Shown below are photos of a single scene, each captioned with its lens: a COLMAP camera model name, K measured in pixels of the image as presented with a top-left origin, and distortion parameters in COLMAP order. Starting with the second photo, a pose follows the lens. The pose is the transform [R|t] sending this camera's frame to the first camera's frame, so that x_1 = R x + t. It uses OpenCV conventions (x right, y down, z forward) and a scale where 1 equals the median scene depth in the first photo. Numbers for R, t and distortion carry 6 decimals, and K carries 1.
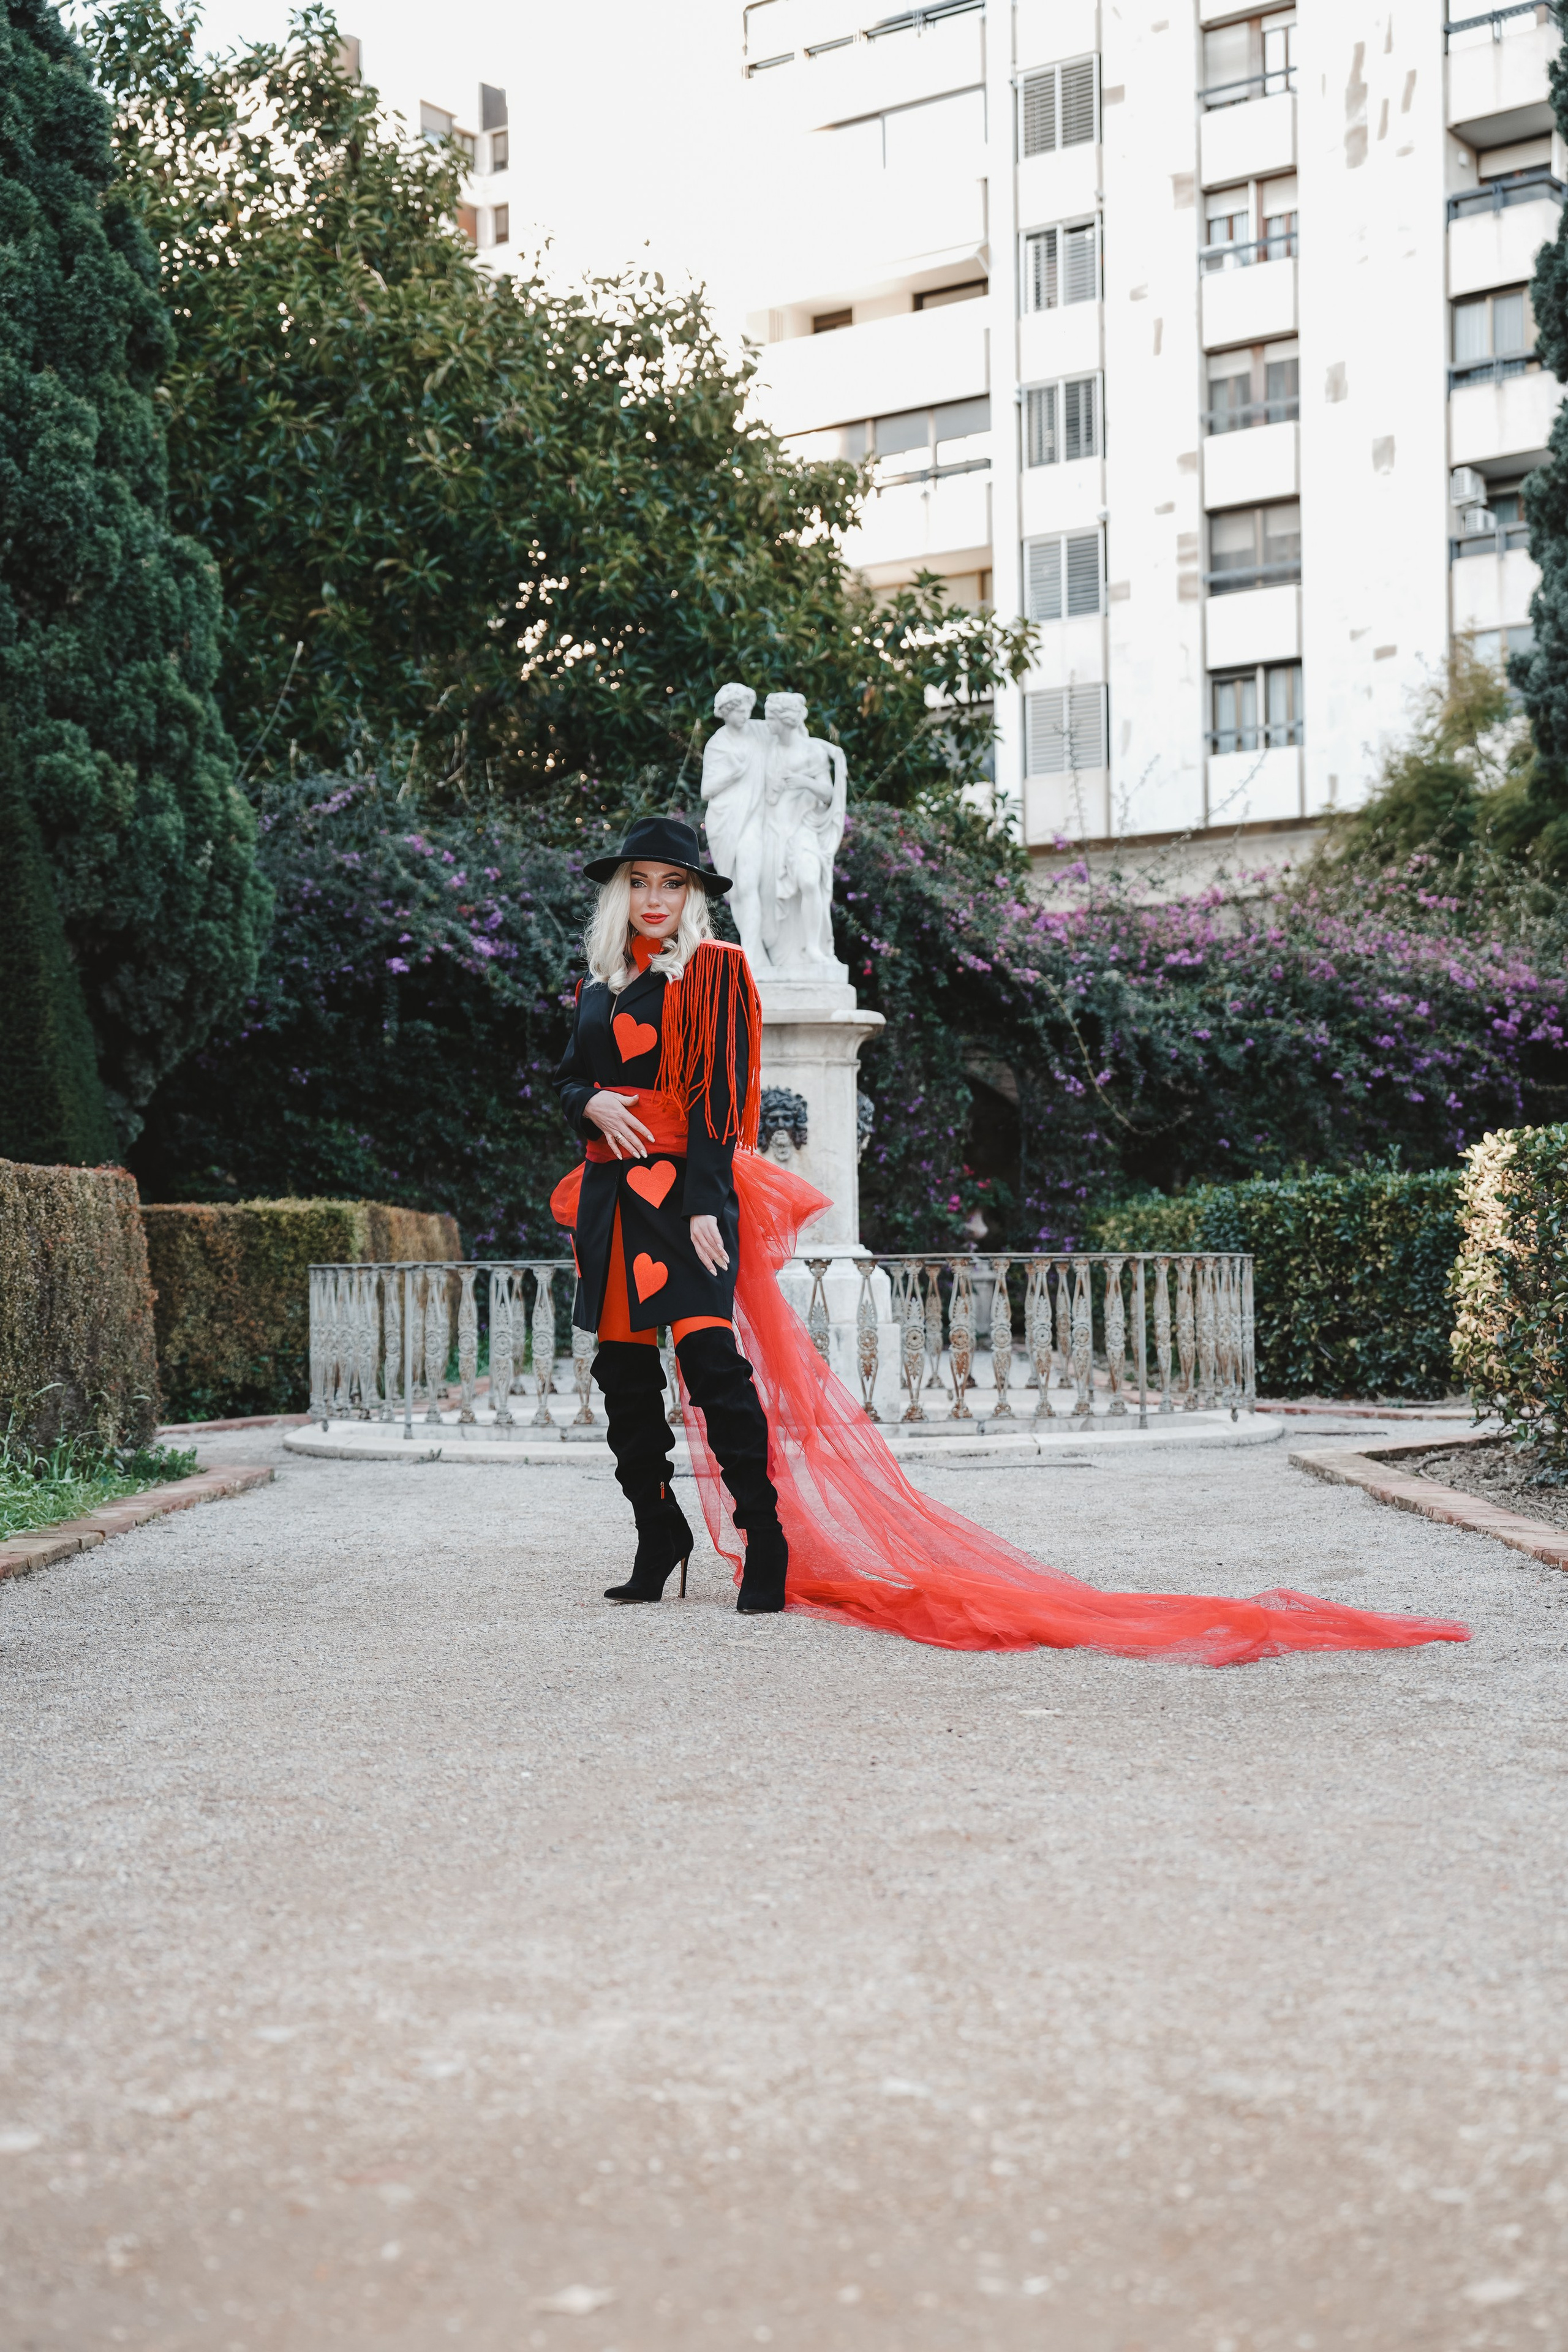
lens RADIAL K [[3141.3, 0, 787.5], [0, 3141.3, 1175.3], [0, 0, 1]] dist [0.051494, 0.000000]
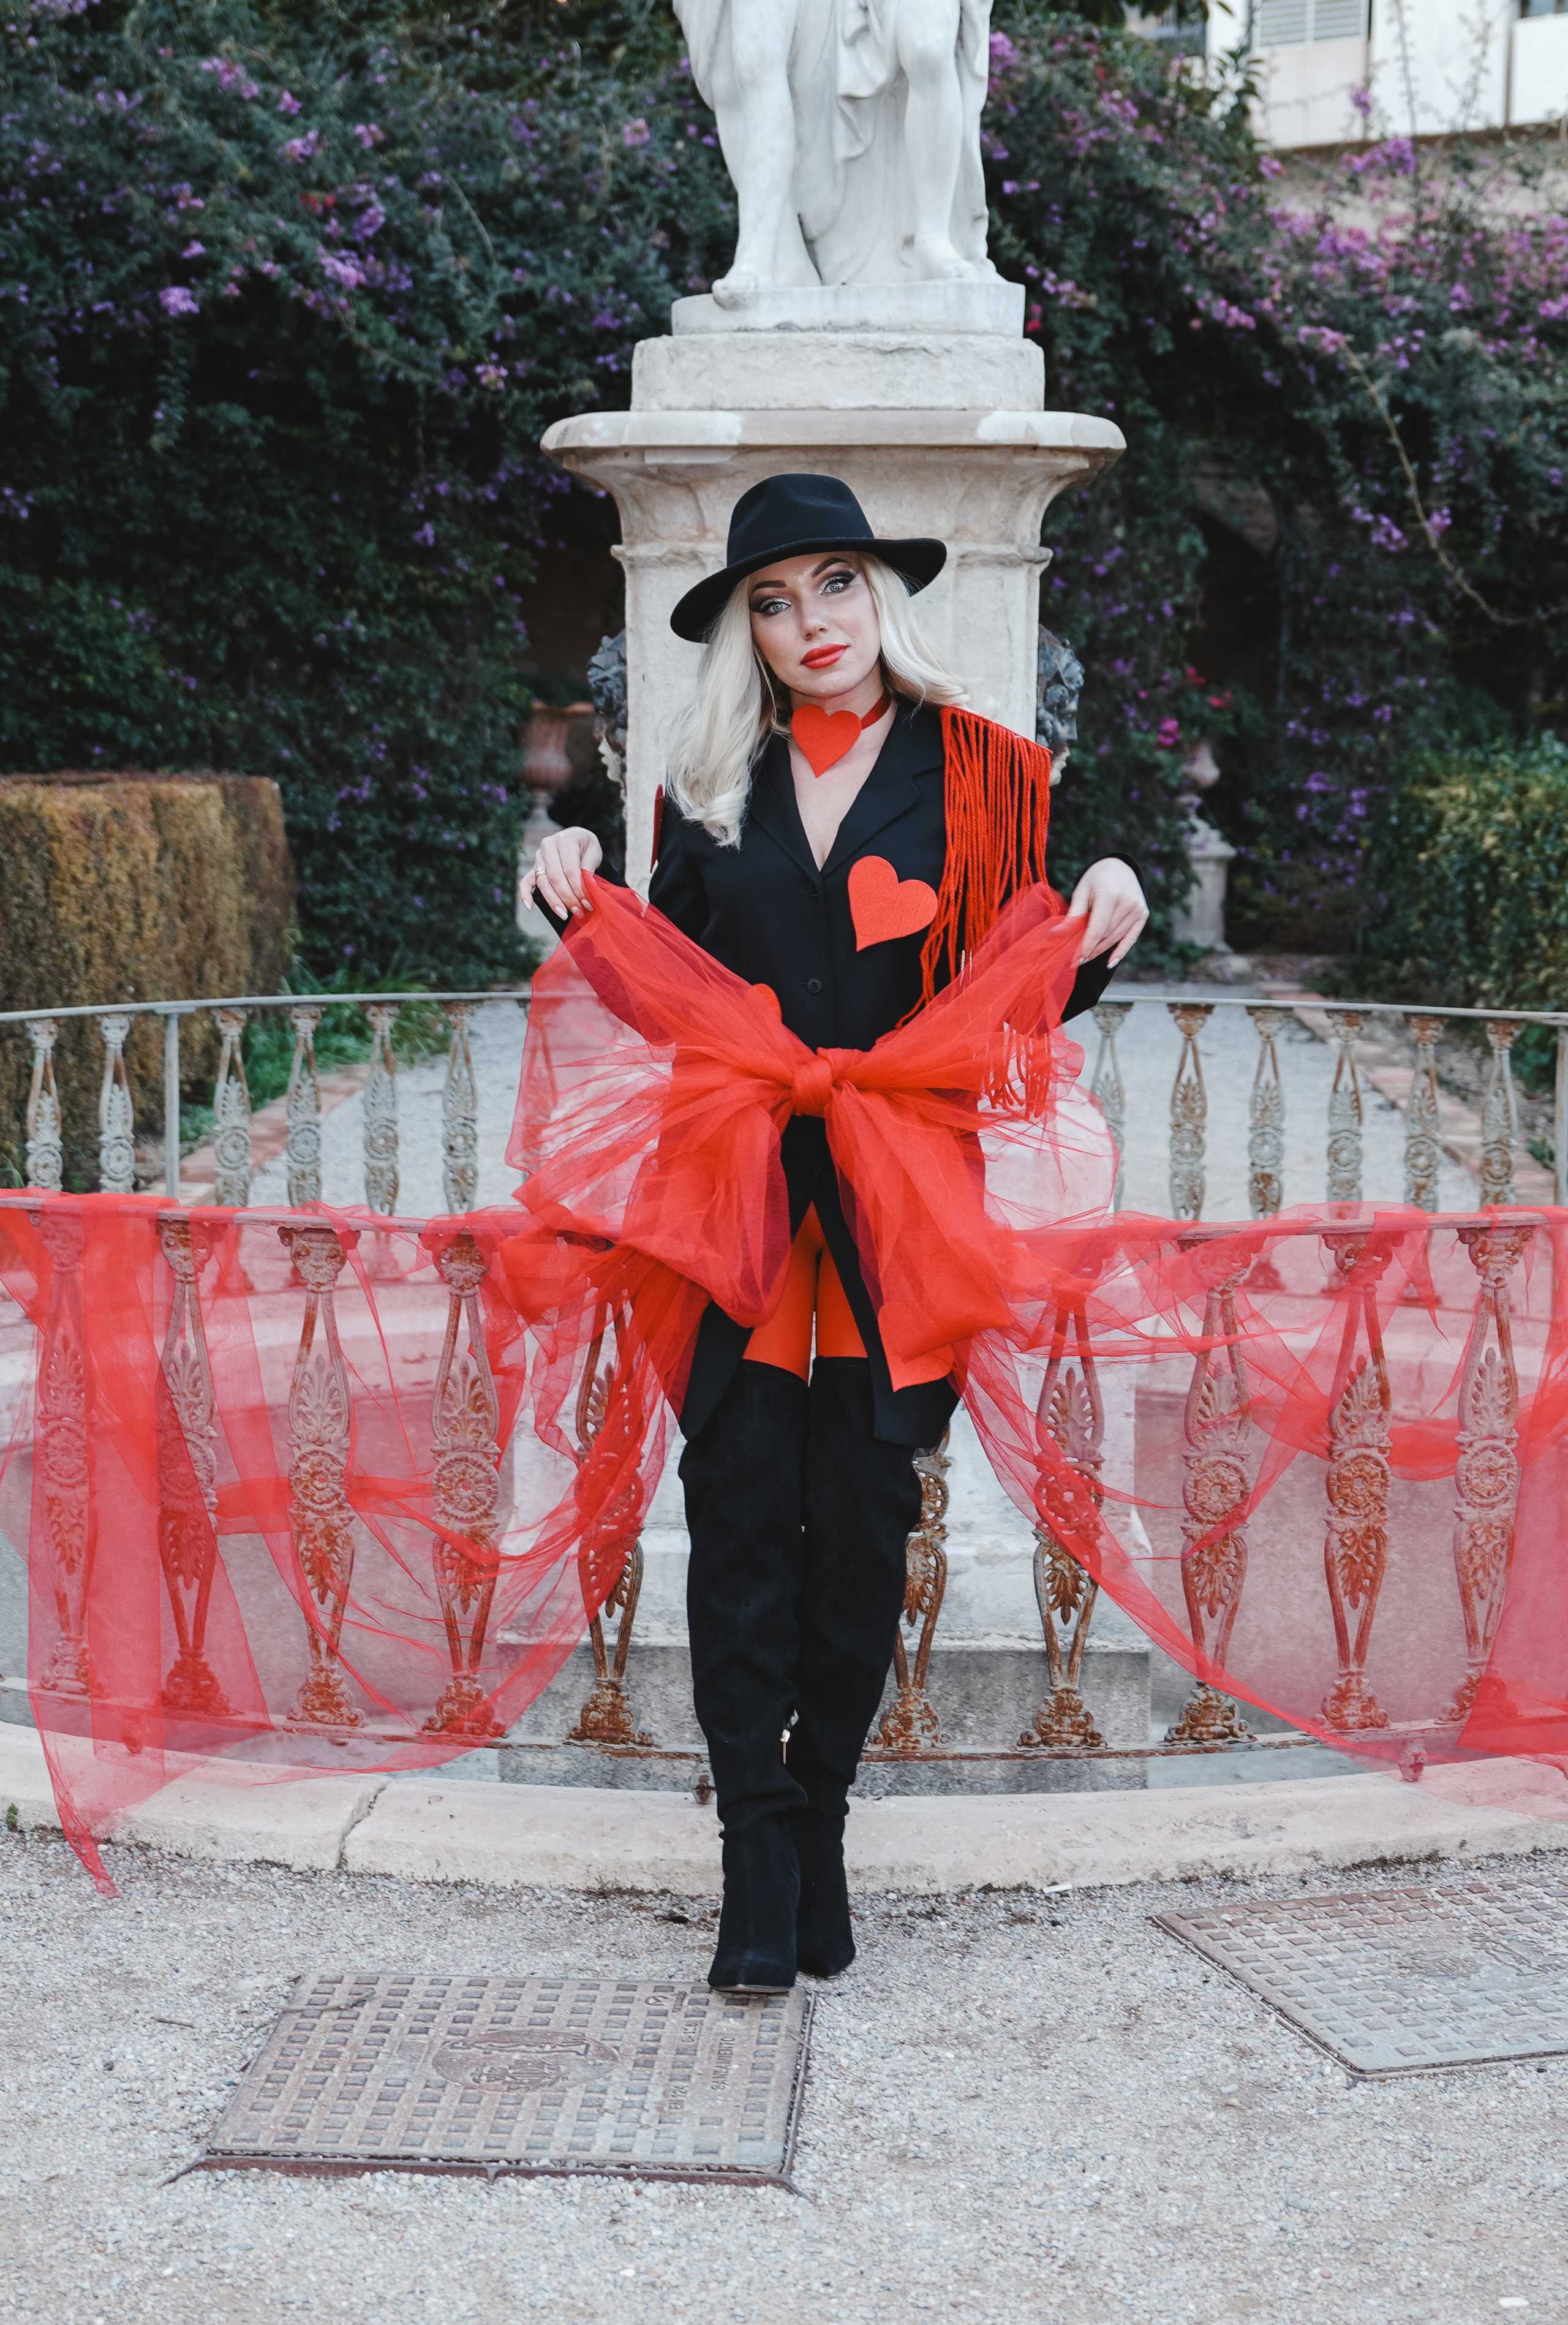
lens RADIAL K [[3892.0, 0, 694.3], [0, 3892.0, 1295.8], [0, 0, 1]] dist [0.023482, 0.000000]
pose [[0.998493, 0.024137, -0.049294, 0.002979], [-0.015066, 0.984145, 0.176723, -0.015330], [0.052778, -0.175714, 0.983025, 0.267111]]
